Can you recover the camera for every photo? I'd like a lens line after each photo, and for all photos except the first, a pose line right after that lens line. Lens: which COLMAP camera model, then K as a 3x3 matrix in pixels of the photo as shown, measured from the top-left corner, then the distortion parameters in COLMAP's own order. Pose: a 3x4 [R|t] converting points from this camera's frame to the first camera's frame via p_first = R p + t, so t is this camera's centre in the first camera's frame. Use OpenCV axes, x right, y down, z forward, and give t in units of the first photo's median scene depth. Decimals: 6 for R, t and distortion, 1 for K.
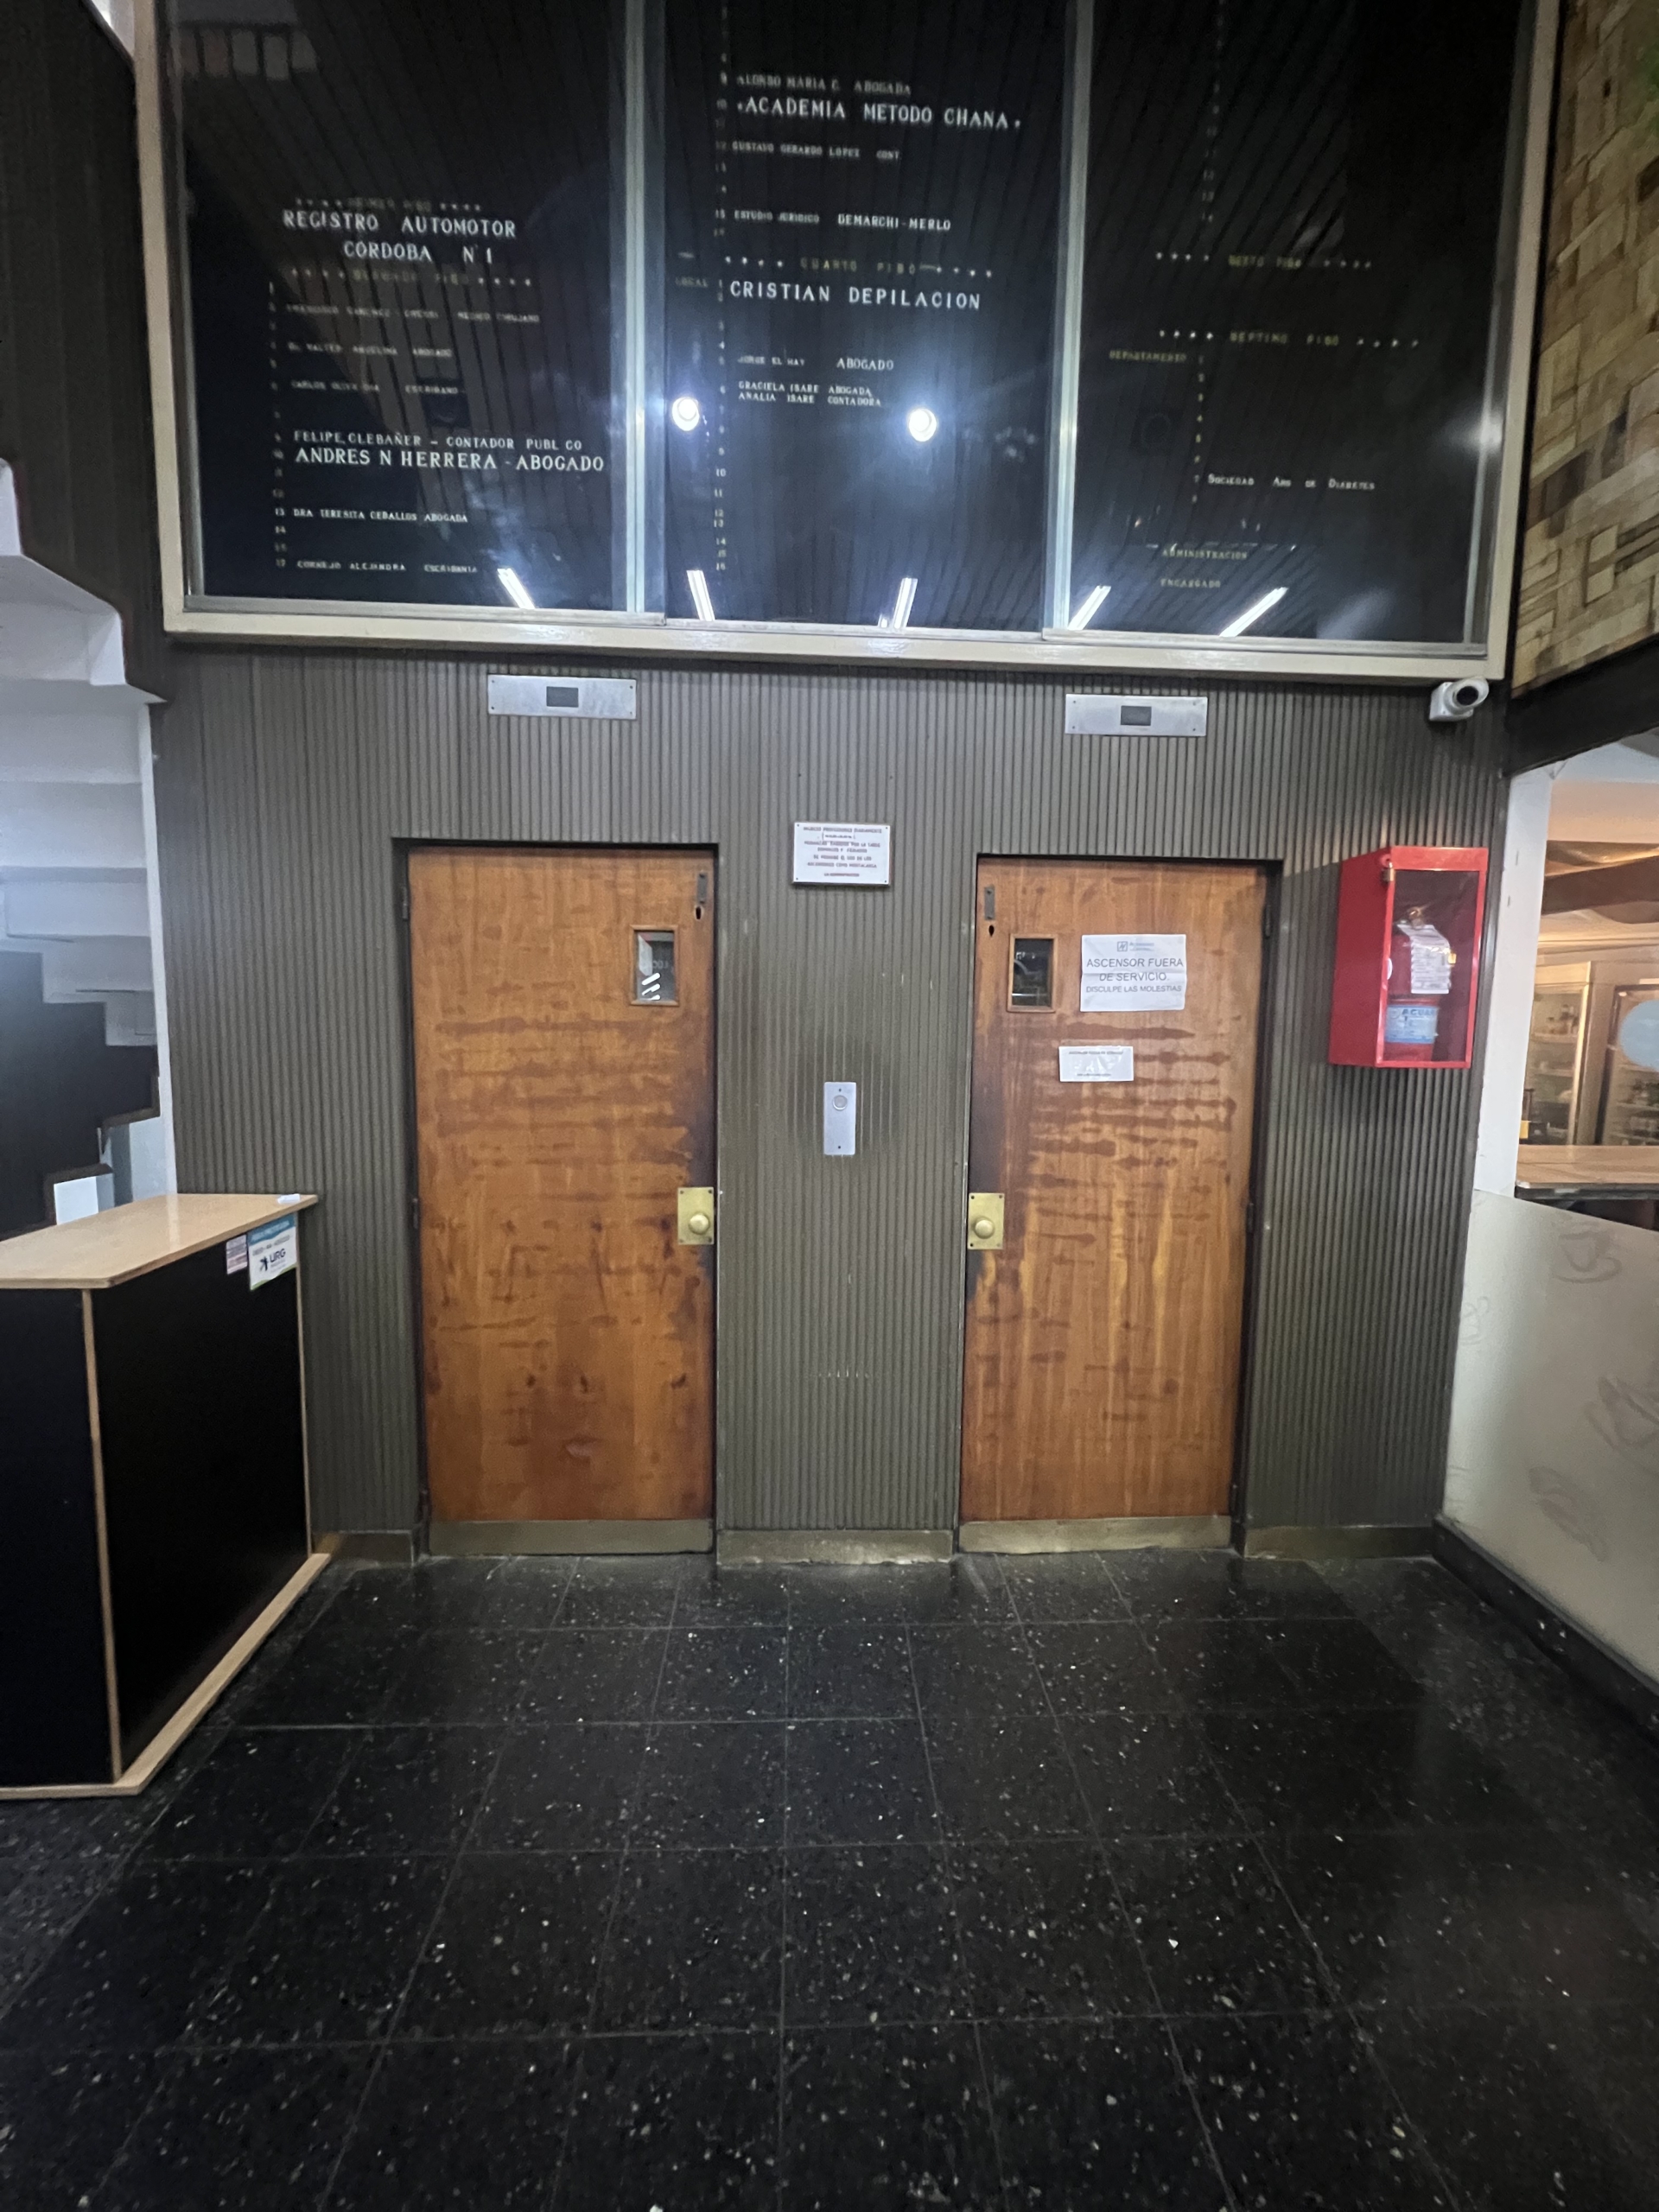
lens RADIAL K [[885.7, 0, 835.0], [0, 885.7, 1105.8], [0, 0, 1]] dist [0.001773, 0.000197]
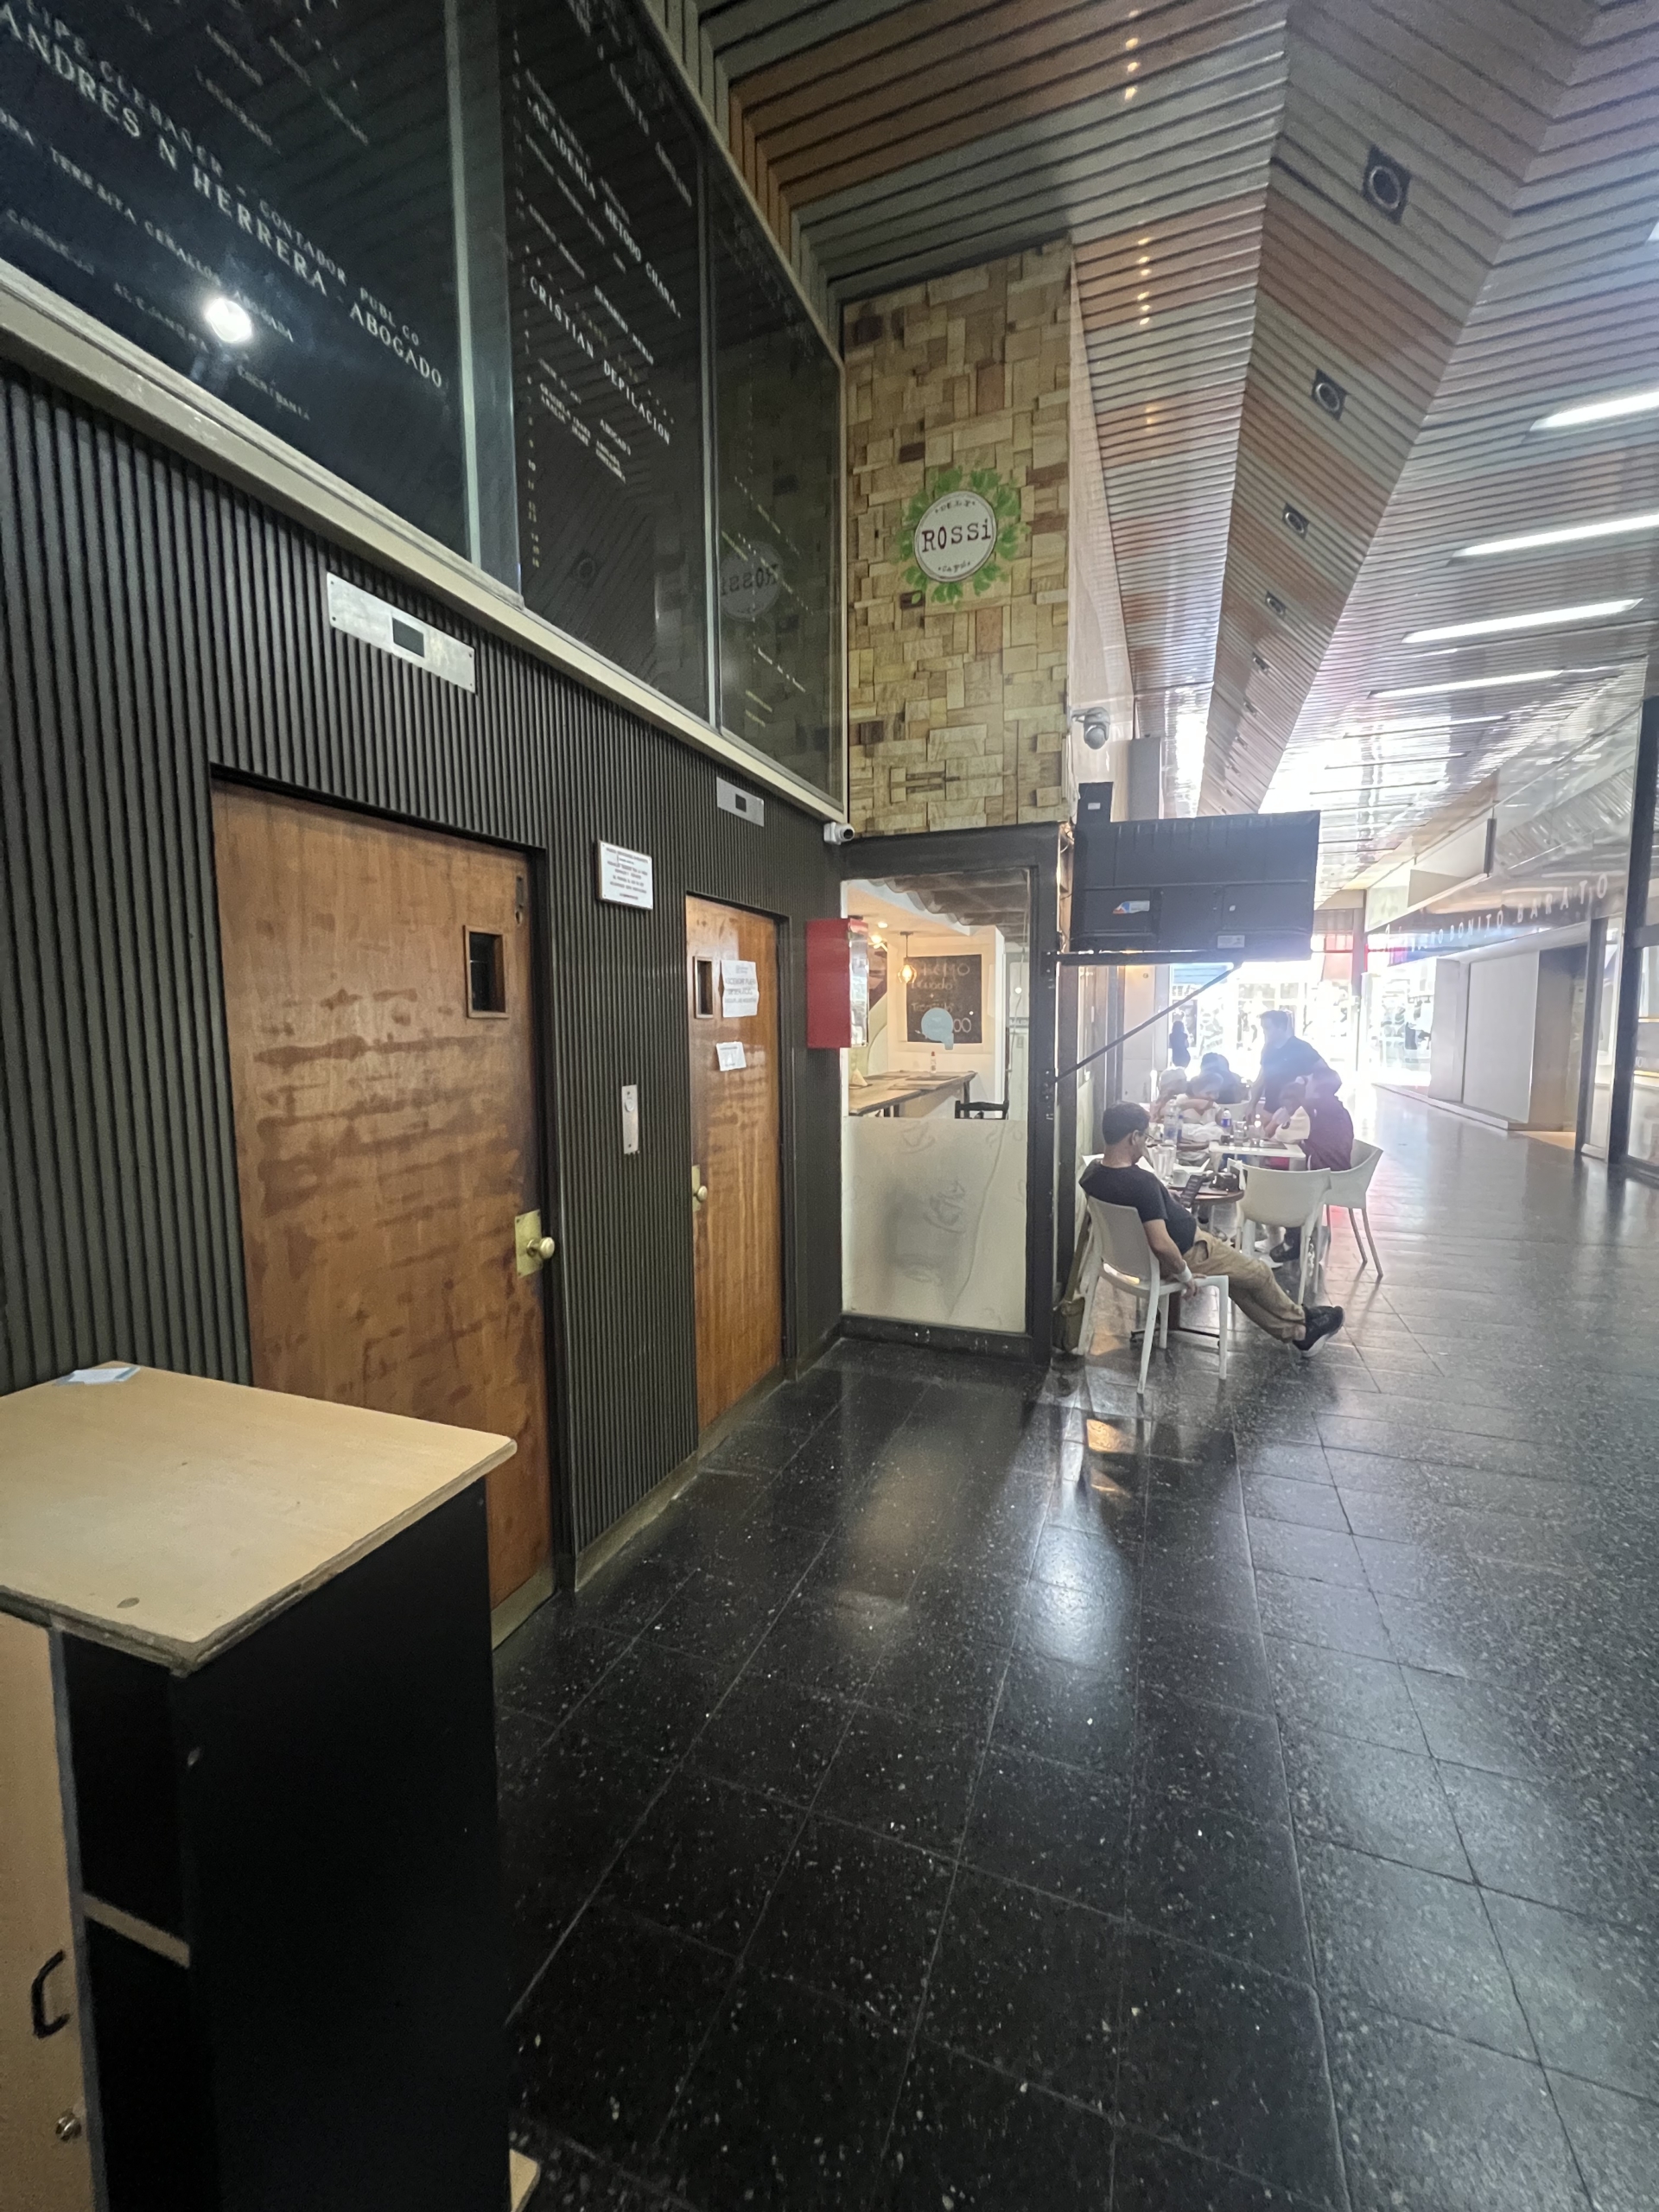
lens RADIAL K [[885.7, 0, 839.8], [0, 885.7, 1104.4], [0, 0, 1]] dist [0.001773, 0.000197]
pose [[0.391708, -0.105258, 0.914049, -0.890655], [0.100764, 0.992367, 0.071095, -0.055302], [-0.914555, 0.064255, 0.399324, 0.329826]]
